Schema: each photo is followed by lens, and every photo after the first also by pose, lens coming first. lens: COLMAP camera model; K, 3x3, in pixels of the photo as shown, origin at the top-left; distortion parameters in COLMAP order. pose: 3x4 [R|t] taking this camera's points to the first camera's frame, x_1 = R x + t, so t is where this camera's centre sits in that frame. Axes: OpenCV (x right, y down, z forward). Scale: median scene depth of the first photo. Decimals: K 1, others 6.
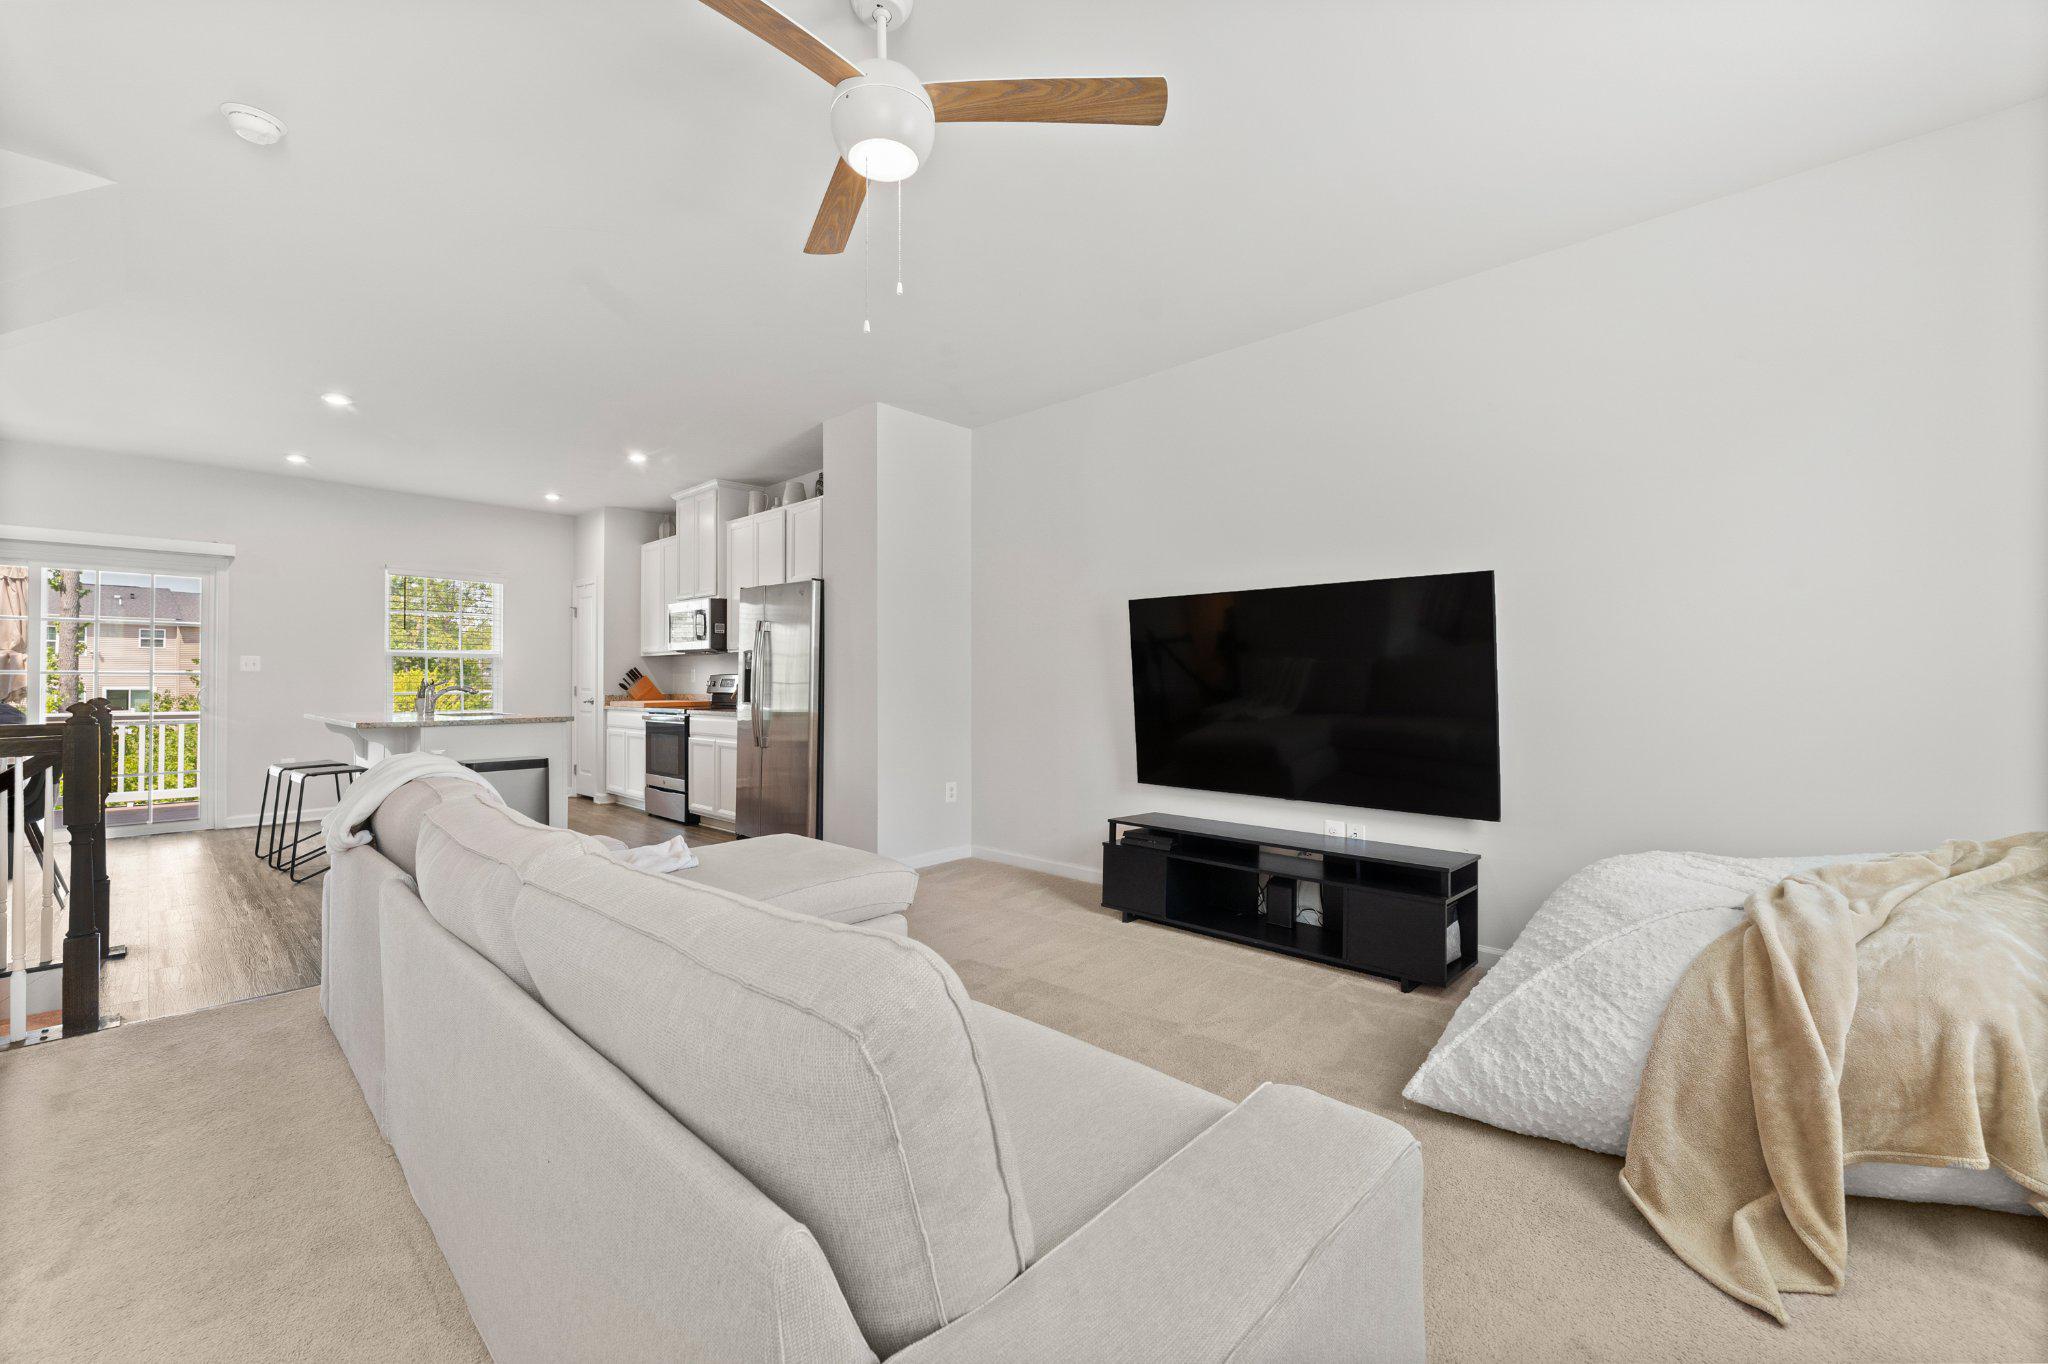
lens RADIAL K [[818.2, 0, 1022.7], [0, 818.2, 671.5], [0, 0, 1]] dist [-0.000563, -0.000252]
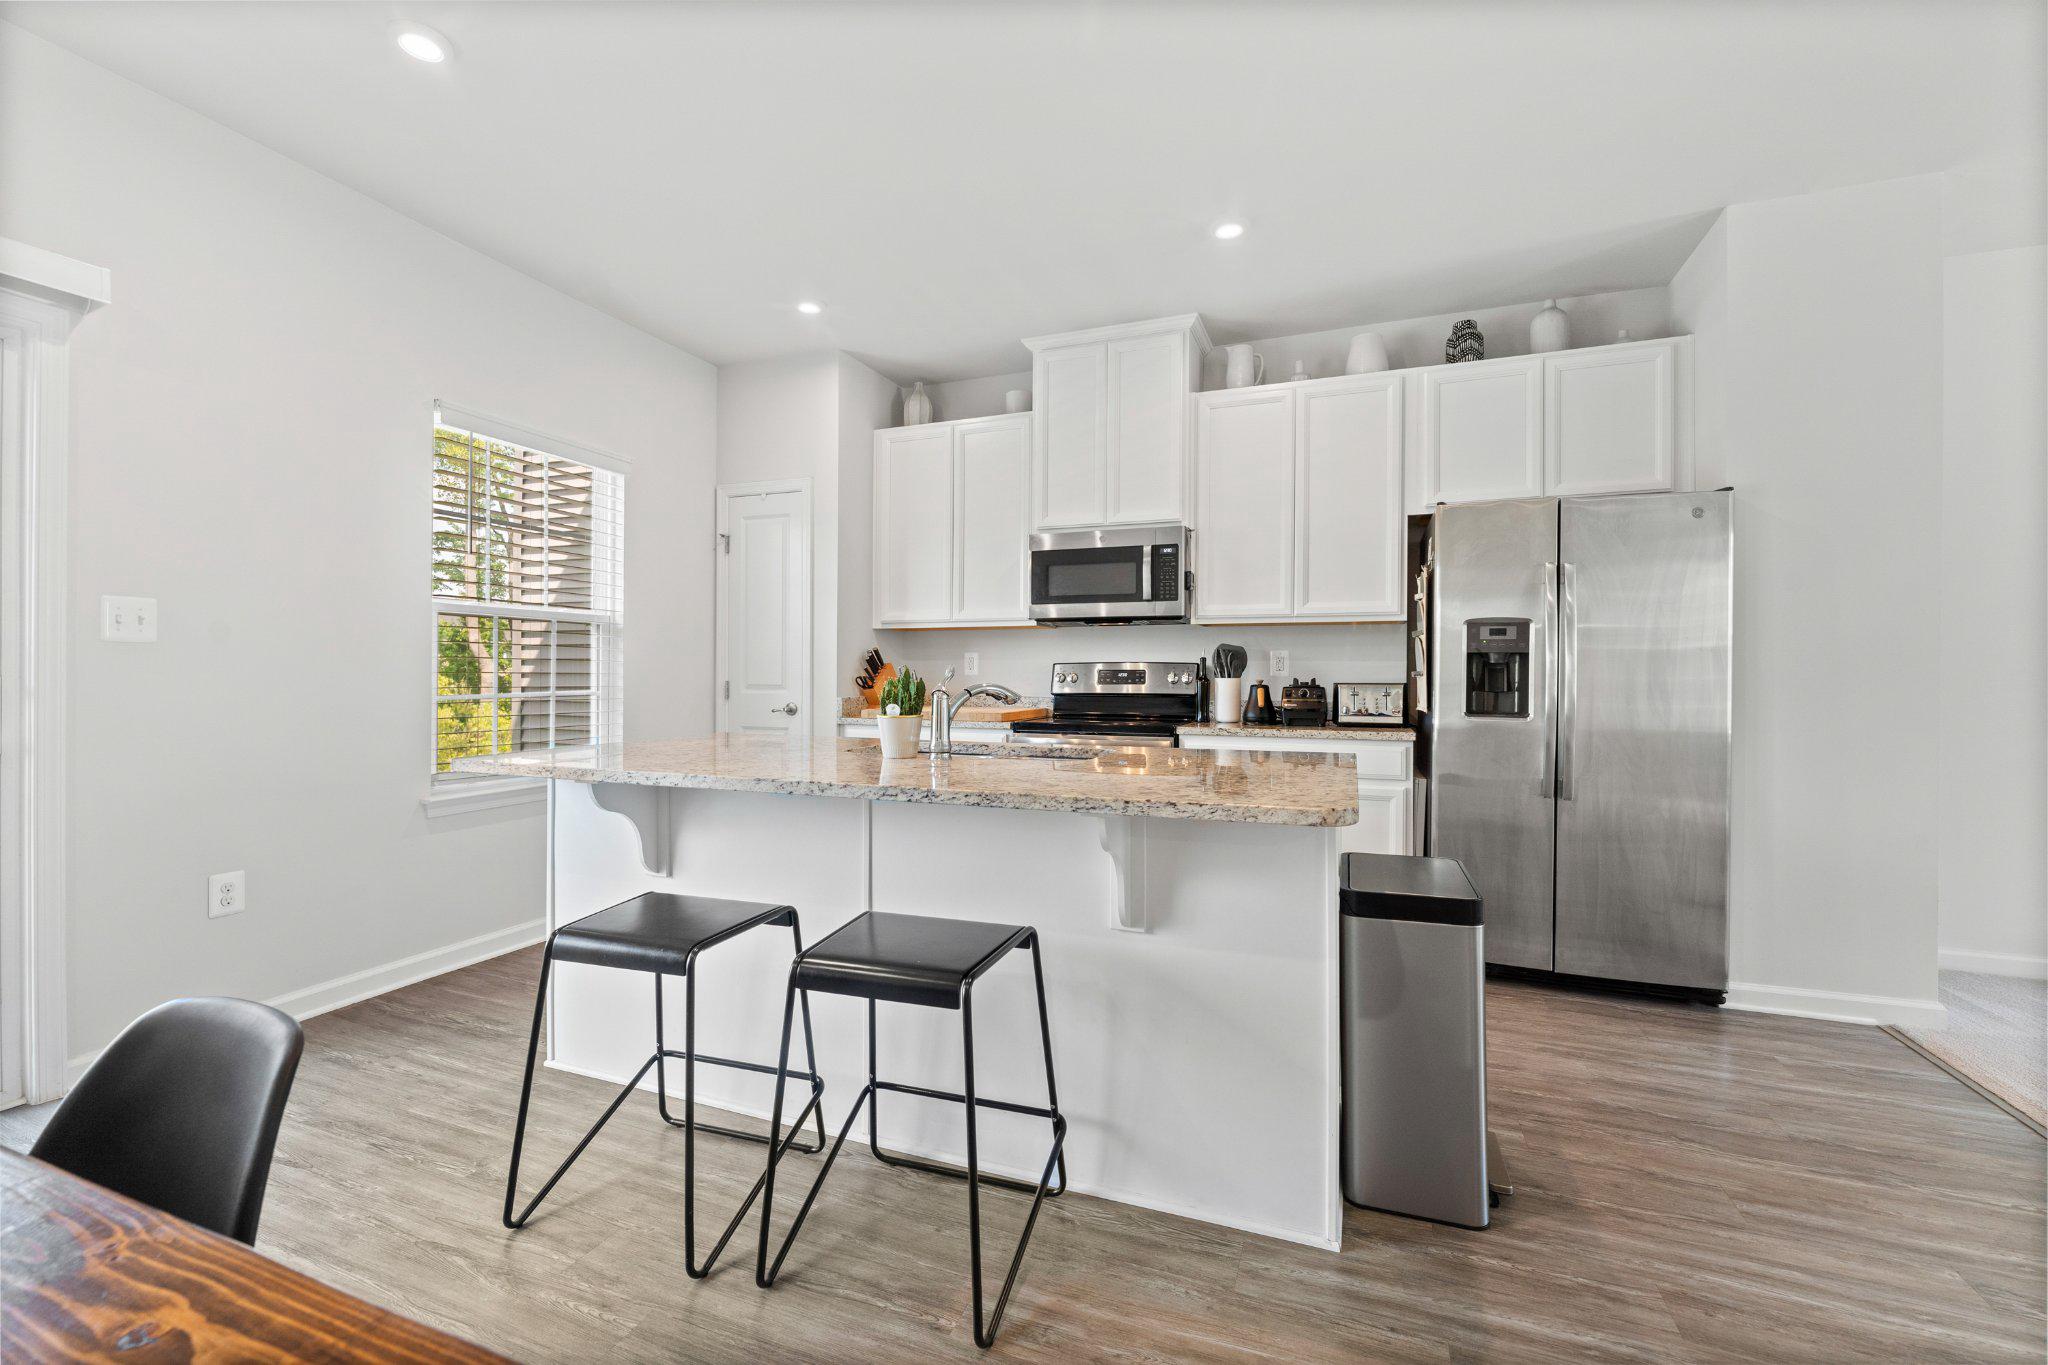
lens RADIAL K [[839.9, 0, 1024.0], [0, 839.9, 682.5], [0, 0, 1]] dist [0.000333, -0.000017]
pose [[0.929197, 0.001566, 0.369581, -0.686478], [-0.009202, 0.999779, 0.018901, 0.007423], [-0.369470, -0.020964, 0.929006, 0.496588]]
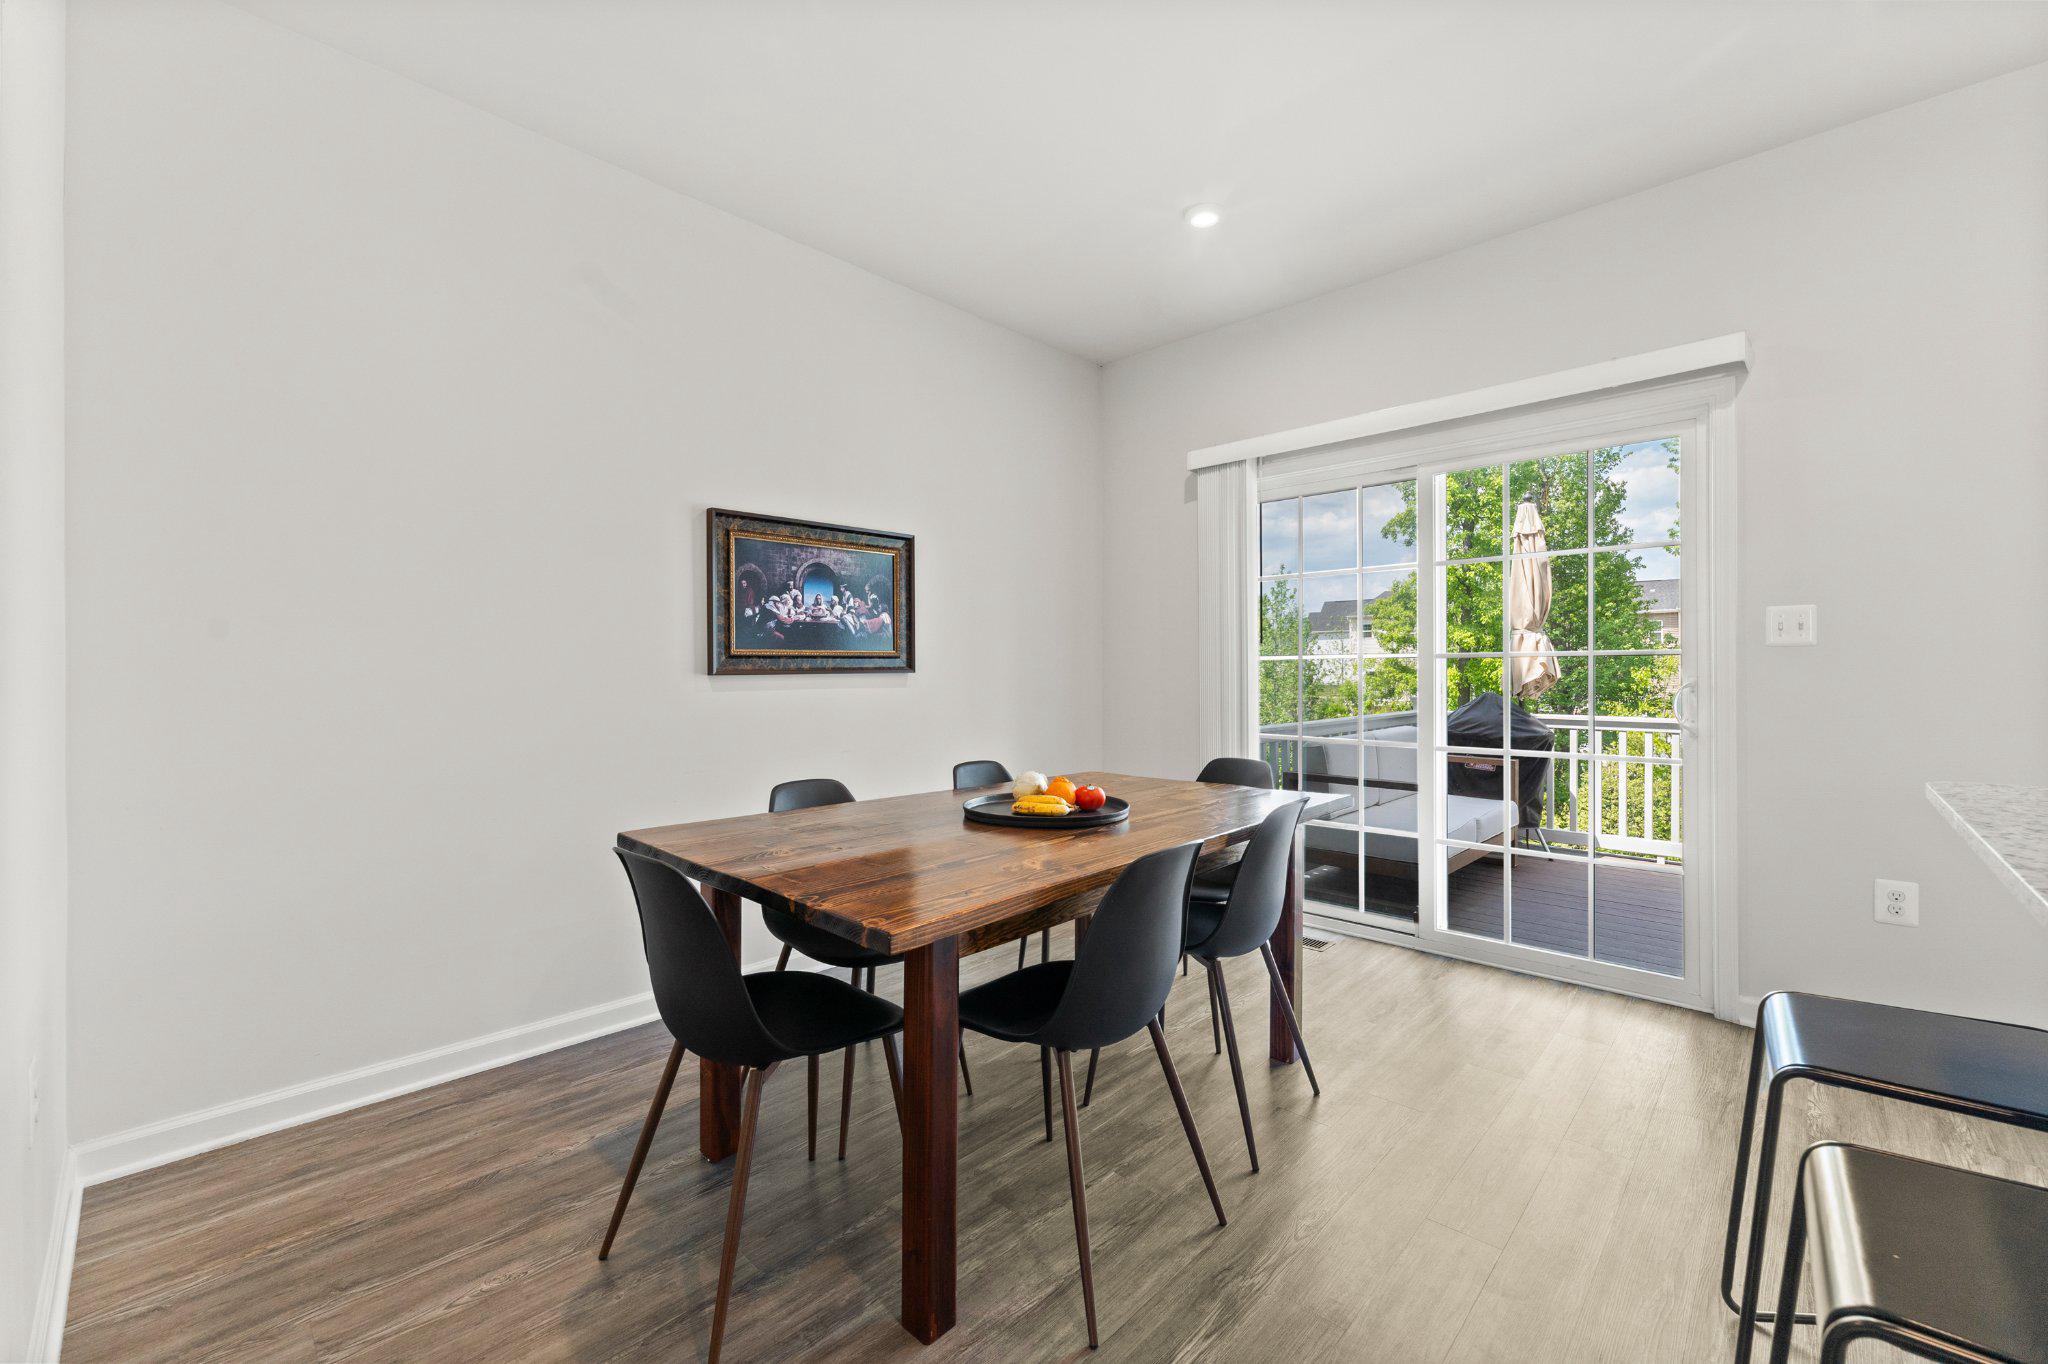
lens RADIAL K [[828.8, 0, 1024.0], [0, 828.8, 675.0], [0, 0, 1]] dist [-0.000323, -0.000074]
pose [[-0.009616, 0.006244, -0.999934, -0.518538], [0.016842, 0.999840, 0.006082, 0.004952], [0.999812, -0.016782, -0.009720, 0.607468]]
